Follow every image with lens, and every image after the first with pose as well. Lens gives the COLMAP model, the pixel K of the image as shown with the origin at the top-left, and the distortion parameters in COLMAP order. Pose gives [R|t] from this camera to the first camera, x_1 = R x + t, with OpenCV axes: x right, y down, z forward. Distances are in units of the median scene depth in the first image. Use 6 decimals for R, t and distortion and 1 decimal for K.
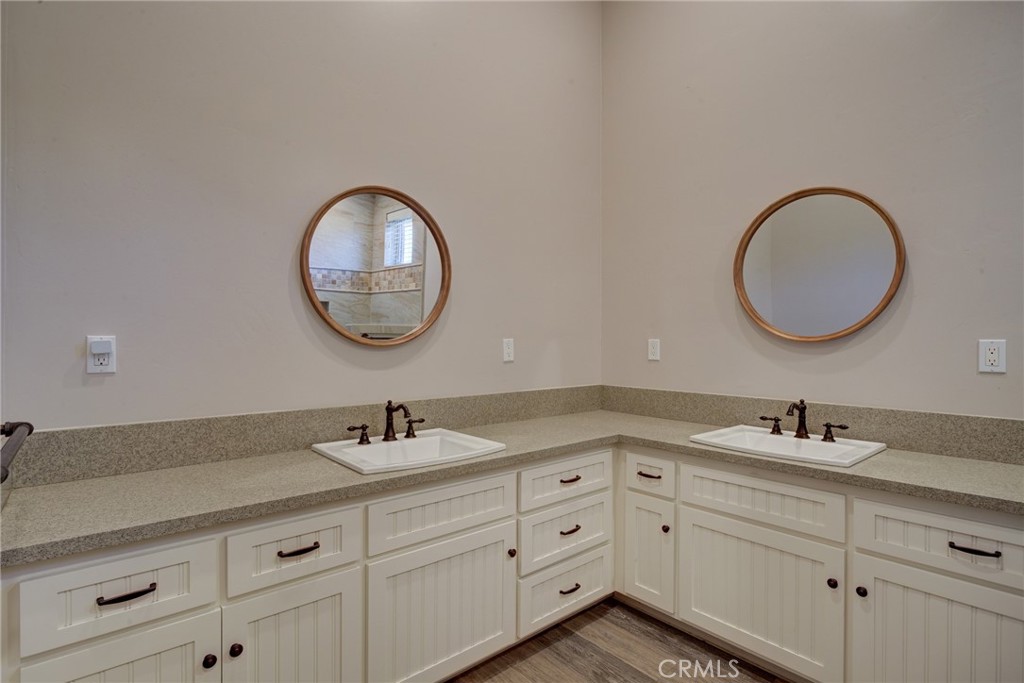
lens RADIAL K [[502.6, 0, 512.1], [0, 502.6, 340.8], [0, 0, 1]] dist [-0.022352, 0.009646]
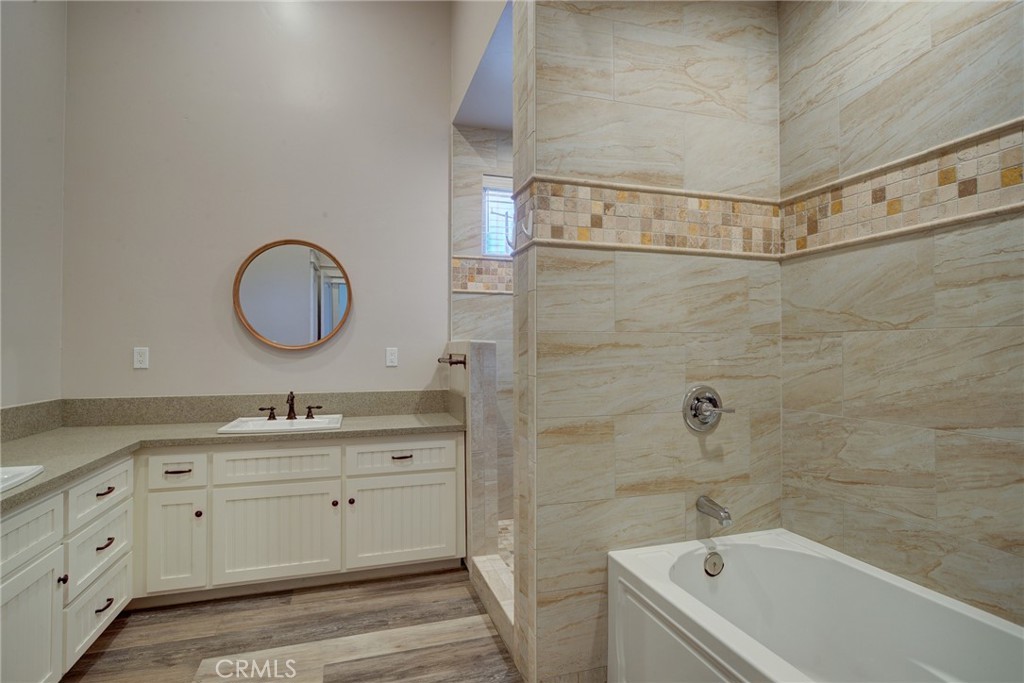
lens RADIAL K [[507.8, 0, 511.6], [0, 507.8, 337.5], [0, 0, 1]] dist [-0.008700, 0.000417]
pose [[0.391610, 0.018095, 0.919954, -0.480346], [0.000019, 0.999806, -0.019674, -0.004463], [-0.920131, 0.007722, 0.391533, -0.113384]]
